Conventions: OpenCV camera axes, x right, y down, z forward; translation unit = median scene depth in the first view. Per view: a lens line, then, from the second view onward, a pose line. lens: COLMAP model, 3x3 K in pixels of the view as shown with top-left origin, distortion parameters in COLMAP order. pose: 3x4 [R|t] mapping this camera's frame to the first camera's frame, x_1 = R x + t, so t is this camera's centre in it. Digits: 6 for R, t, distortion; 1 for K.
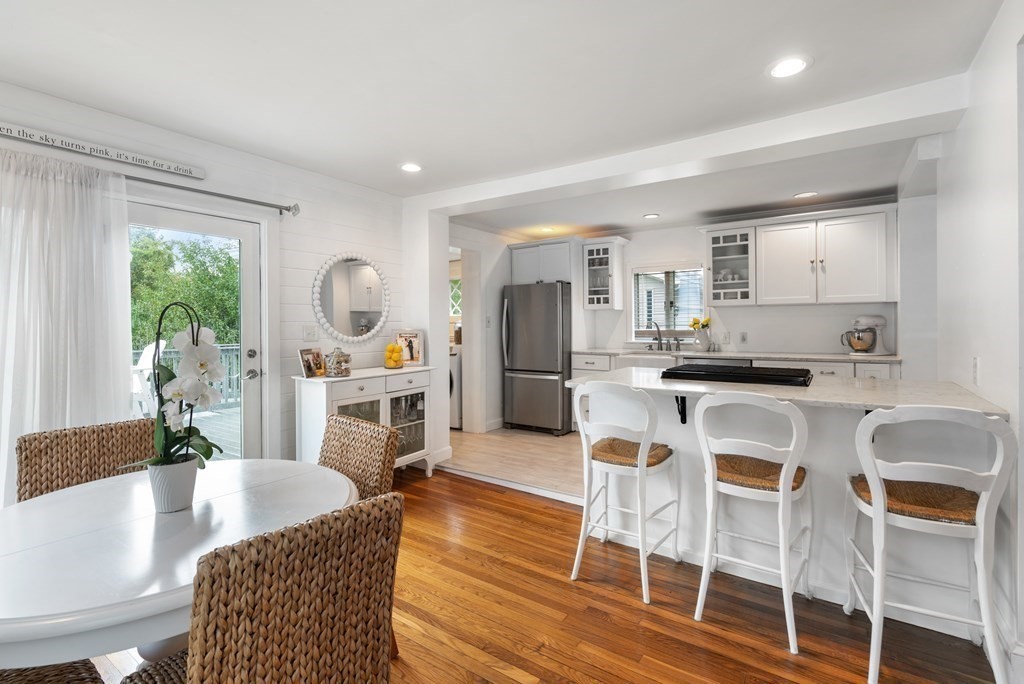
lens RADIAL K [[480.3, 0, 512.0], [0, 480.3, 326.8], [0, 0, 1]] dist [-0.007818, -0.000195]
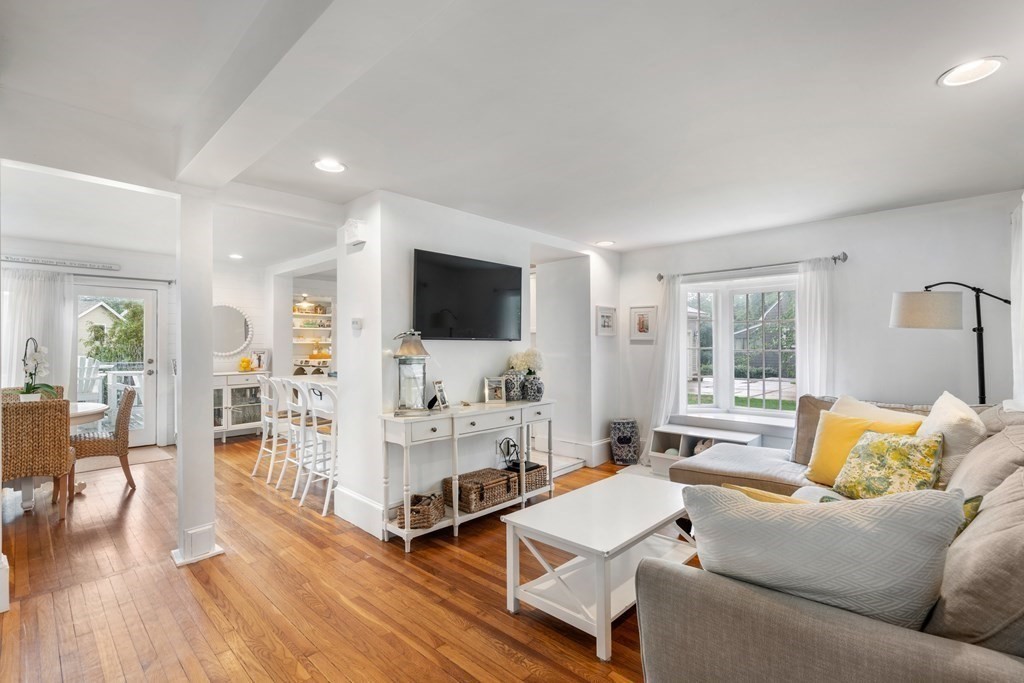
lens RADIAL K [[470.5, 0, 513.2], [0, 470.5, 334.1], [0, 0, 1]] dist [-0.000798, -0.000493]
pose [[0.988225, -0.000424, -0.153006, 0.851422], [-0.004332, 0.999518, -0.030751, 0.000613], [0.152945, 0.031052, 0.987747, -0.440473]]
